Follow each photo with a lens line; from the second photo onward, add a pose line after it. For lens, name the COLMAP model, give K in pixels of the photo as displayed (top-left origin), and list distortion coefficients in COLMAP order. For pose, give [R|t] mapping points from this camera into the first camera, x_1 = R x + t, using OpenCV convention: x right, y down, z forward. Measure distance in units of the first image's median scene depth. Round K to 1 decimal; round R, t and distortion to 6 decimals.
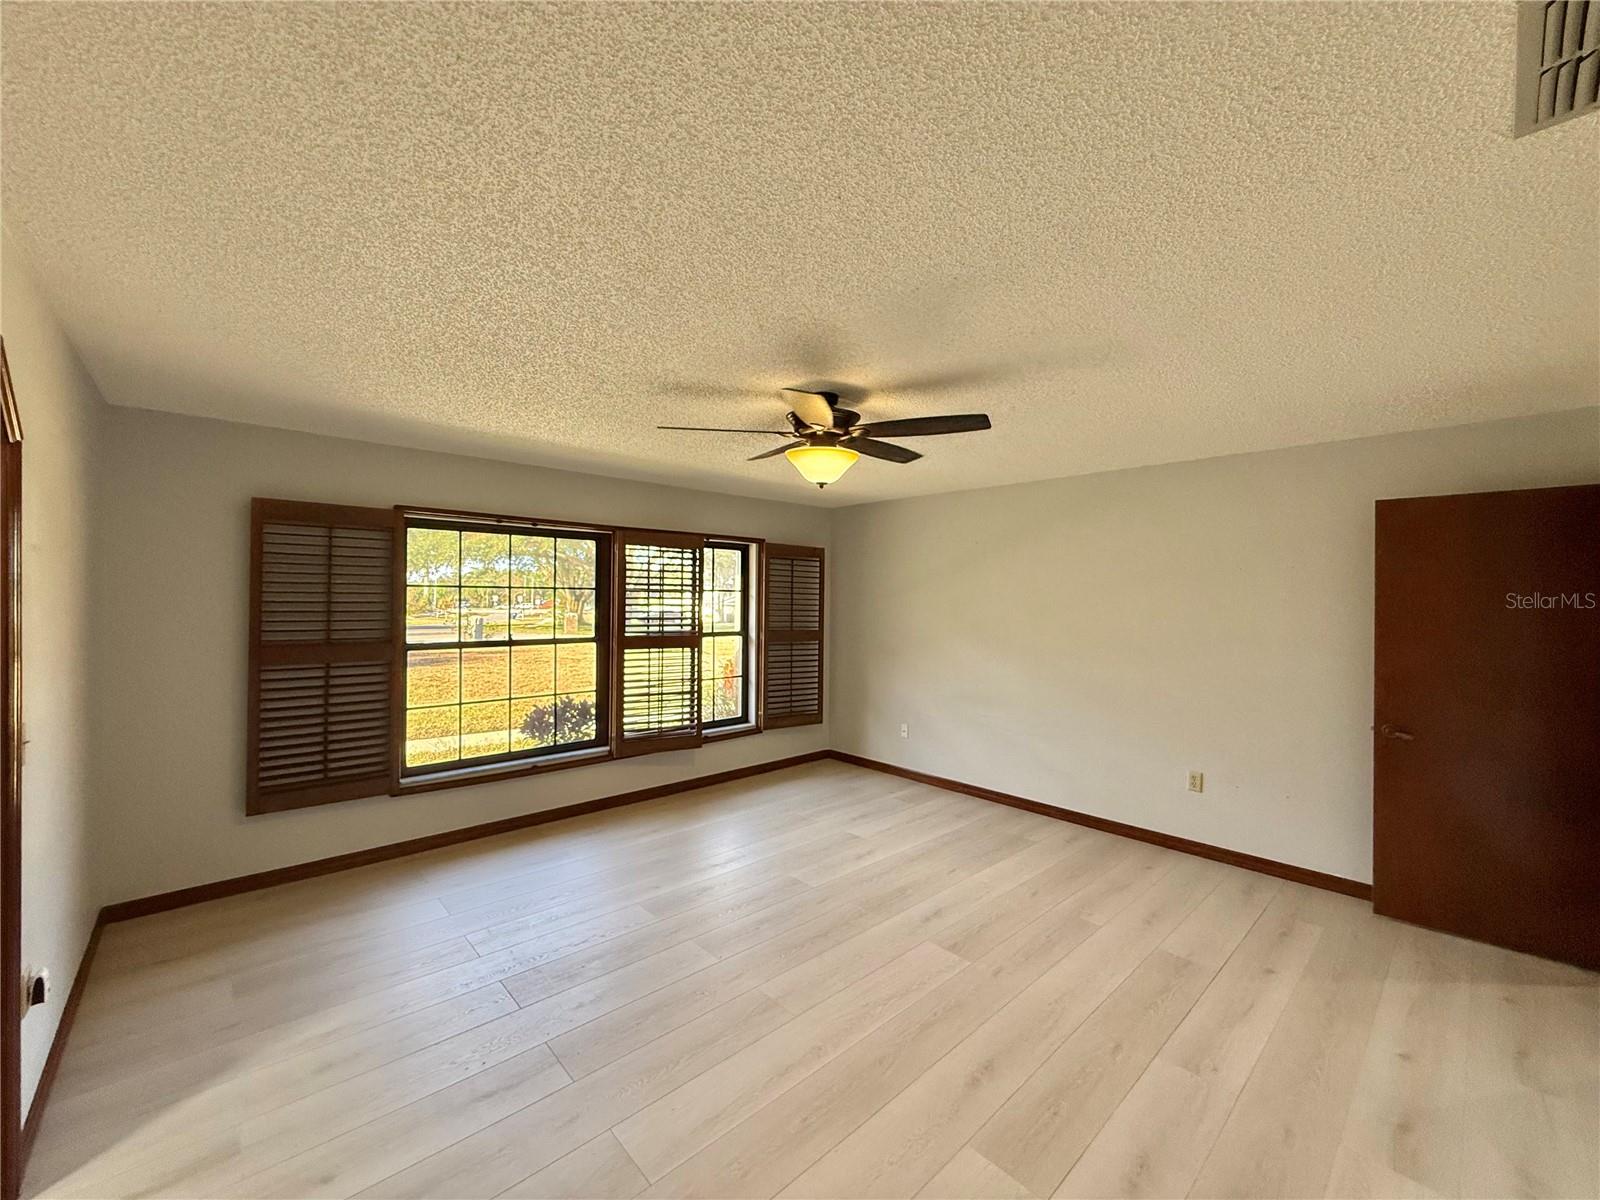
lens RADIAL K [[640.1, 0, 796.2], [0, 640.1, 597.7], [0, 0, 1]] dist [-0.001318, 0.000159]
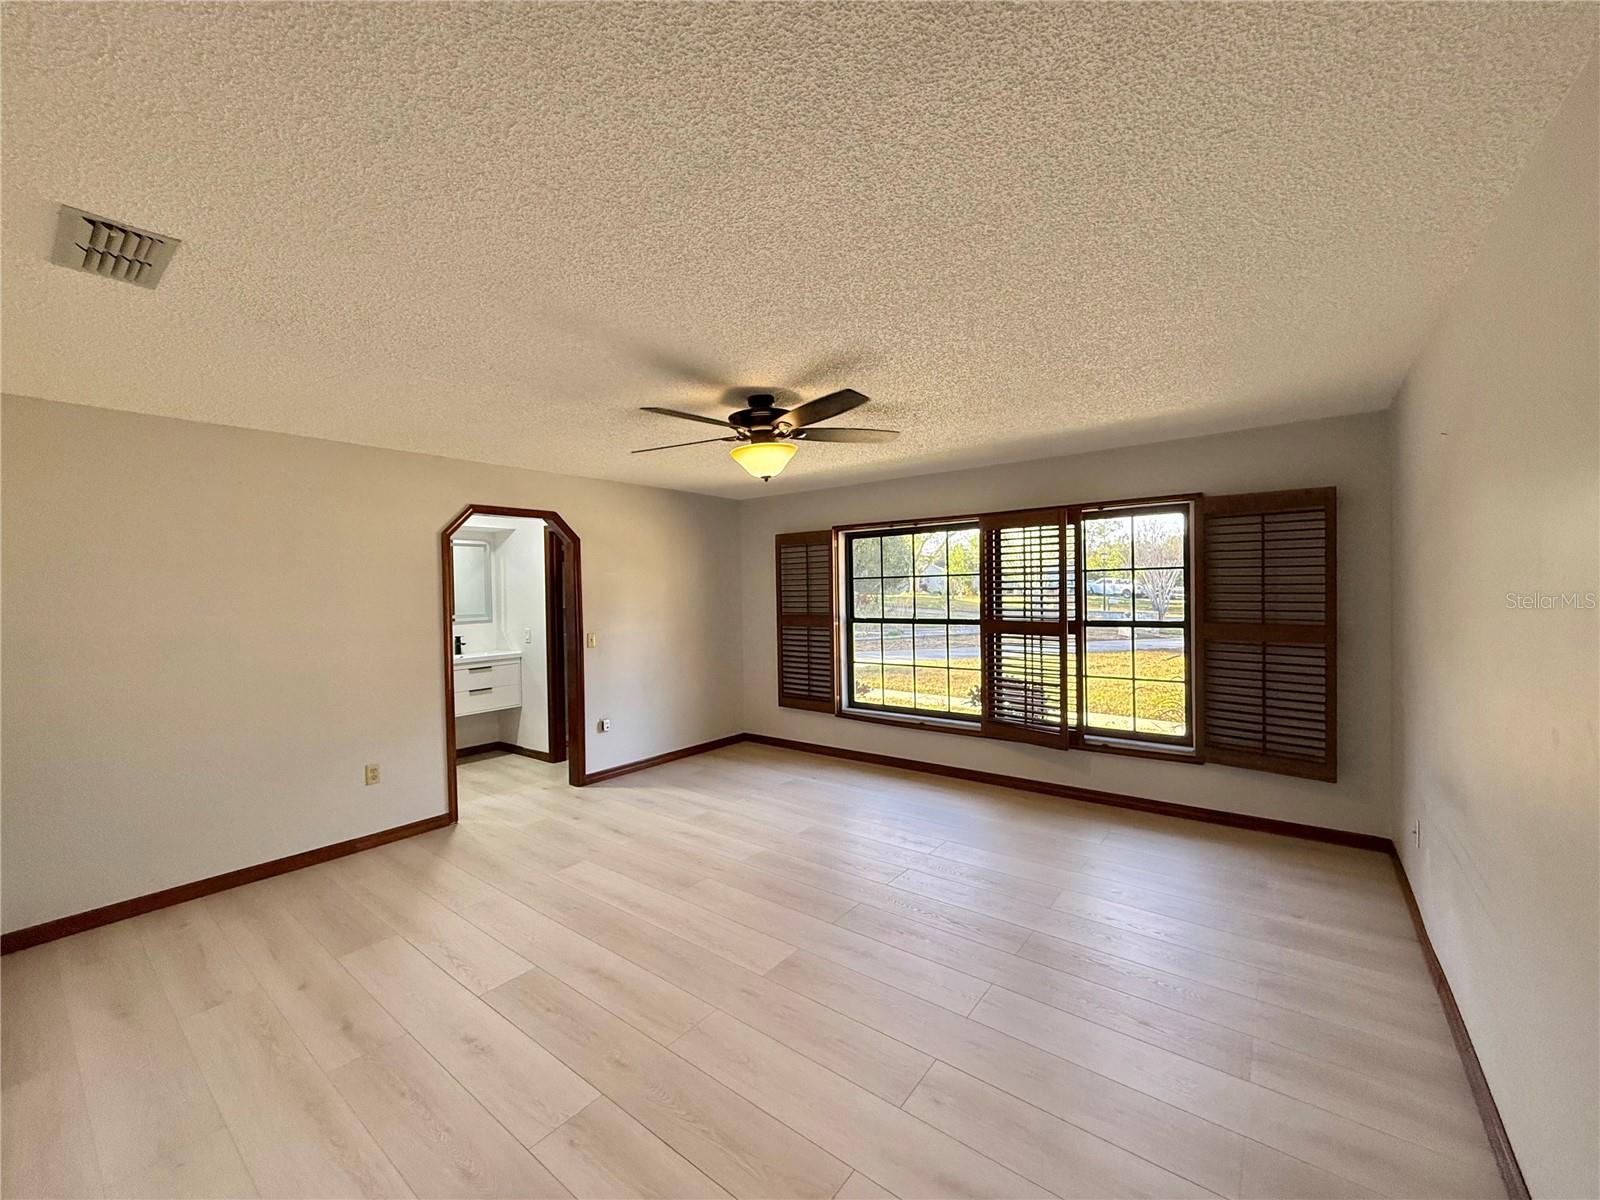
lens RADIAL K [[640.1, 0, 802.2], [0, 640.1, 609.3], [0, 0, 1]] dist [-0.001318, 0.000159]
pose [[0.162541, 0.016105, -0.986570, 0.752235], [0.022124, 0.999556, 0.019962, 0.017817], [0.986454, -0.025072, 0.162112, 0.586745]]
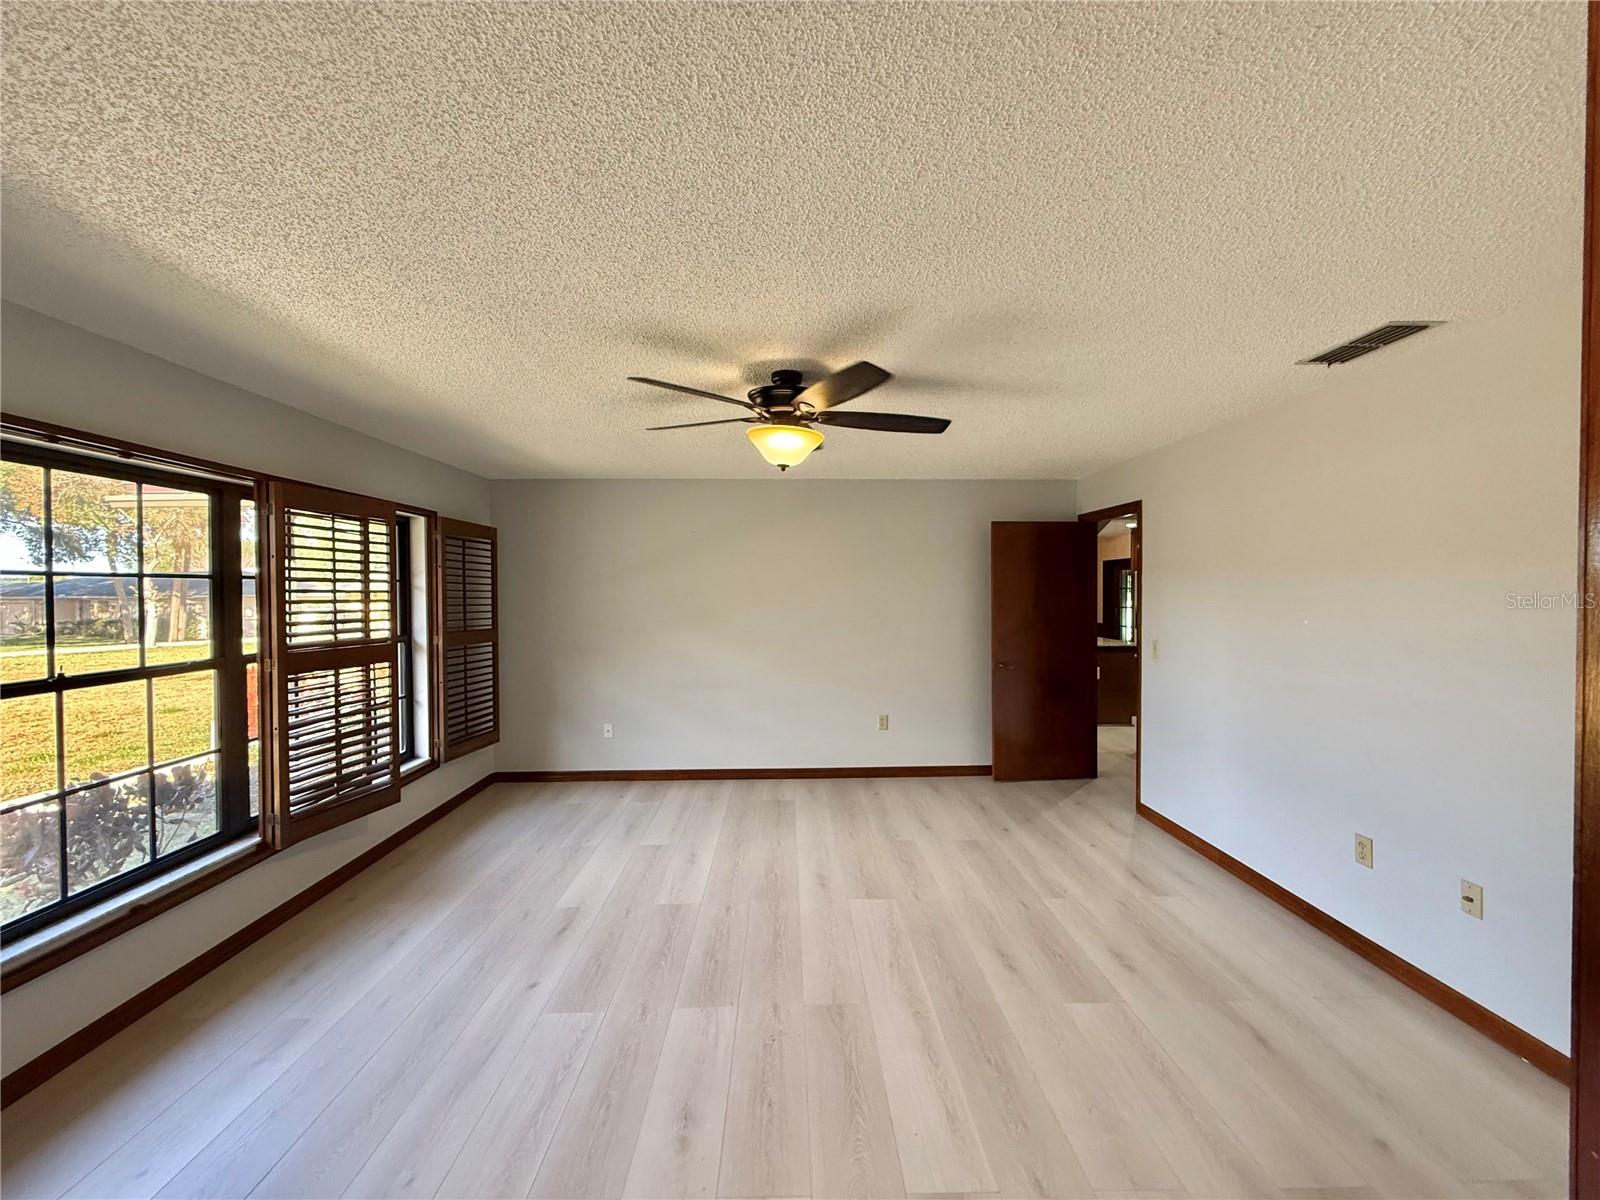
lens RADIAL K [[640.1, 0, 801.8], [0, 640.1, 596.3], [0, 0, 1]] dist [-0.001318, 0.000159]
pose [[0.656649, -0.021359, 0.753893, -0.444927], [0.011702, 0.999767, 0.018133, -0.000301], [-0.754105, -0.003085, 0.656746, 0.234505]]
